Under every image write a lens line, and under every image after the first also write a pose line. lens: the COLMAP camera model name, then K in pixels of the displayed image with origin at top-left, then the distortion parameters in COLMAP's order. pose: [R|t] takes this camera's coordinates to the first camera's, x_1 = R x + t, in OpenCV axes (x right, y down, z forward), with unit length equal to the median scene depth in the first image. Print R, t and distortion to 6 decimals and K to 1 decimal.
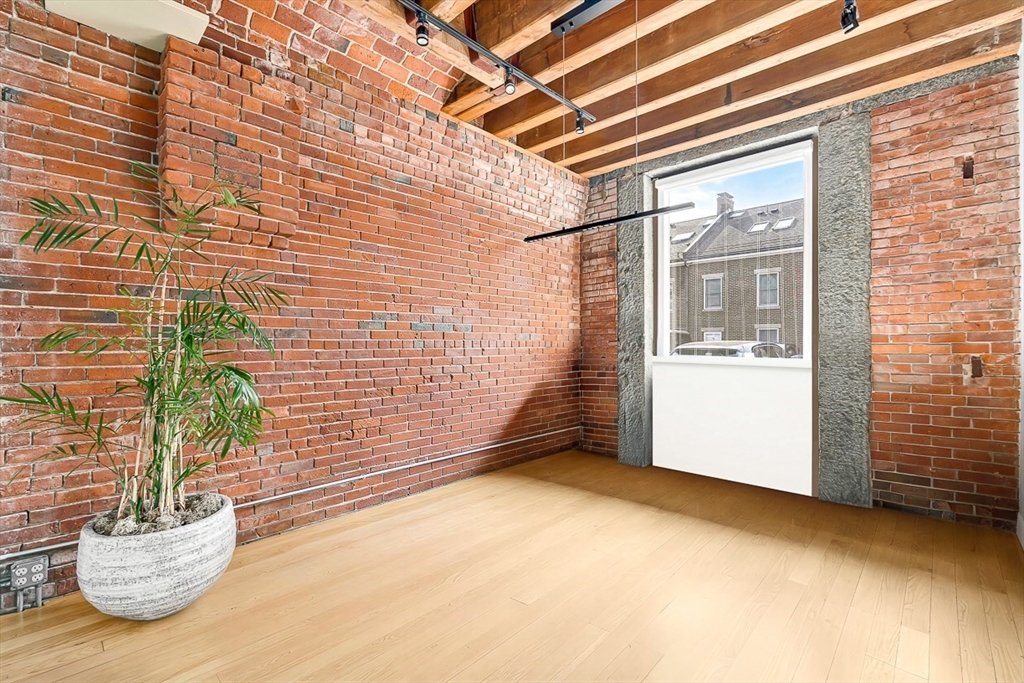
lens RADIAL K [[466.8, 0, 517.3], [0, 466.8, 340.6], [0, 0, 1]] dist [0.002231, 0.000008]
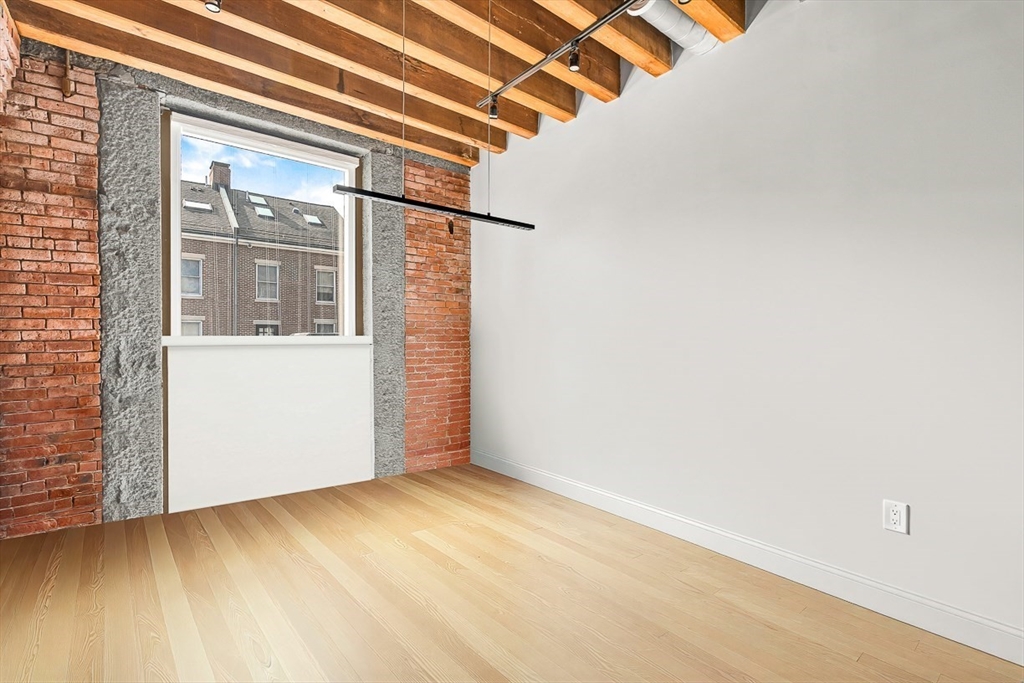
lens RADIAL K [[466.8, 0, 512.4], [0, 466.8, 340.8], [0, 0, 1]] dist [0.002231, 0.000008]
pose [[0.113778, -0.008282, 0.993472, -0.492884], [-0.007633, 0.999928, 0.009210, -0.014232], [-0.993477, -0.008631, 0.113707, 0.587135]]
